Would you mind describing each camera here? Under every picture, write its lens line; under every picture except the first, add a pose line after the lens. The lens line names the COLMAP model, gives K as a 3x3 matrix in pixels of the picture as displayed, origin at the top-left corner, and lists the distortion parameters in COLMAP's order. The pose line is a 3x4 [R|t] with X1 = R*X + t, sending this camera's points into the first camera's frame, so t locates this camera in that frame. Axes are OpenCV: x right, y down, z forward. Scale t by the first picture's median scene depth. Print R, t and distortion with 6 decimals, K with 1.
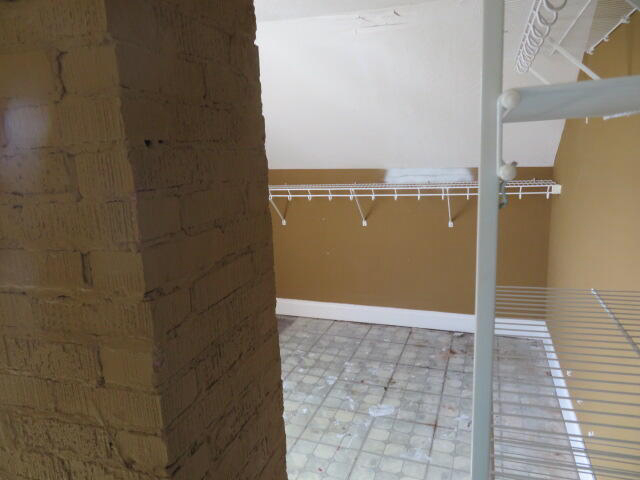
lens RADIAL K [[455.9, 0, 302.1], [0, 455.9, 255.8], [0, 0, 1]] dist [0.001802, -0.005745]
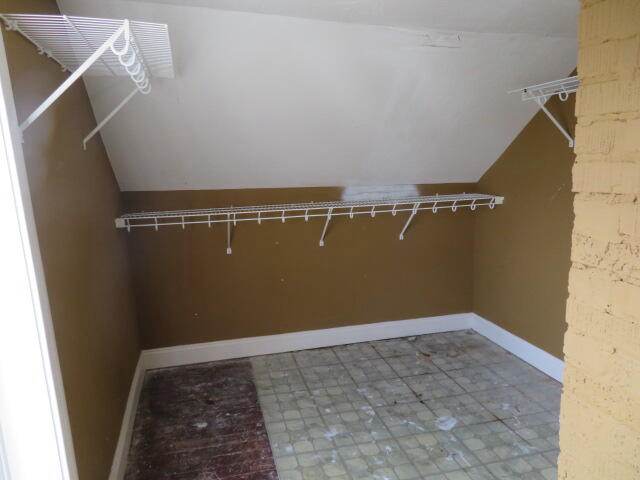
lens RADIAL K [[455.9, 0, 302.1], [0, 455.9, 255.8], [0, 0, 1]] dist [0.001802, -0.005745]
pose [[0.822619, -0.091255, 0.561223, -0.467592], [0.127118, 0.991570, -0.025094, -0.028760], [-0.554202, 0.091984, 0.827284, 0.241697]]
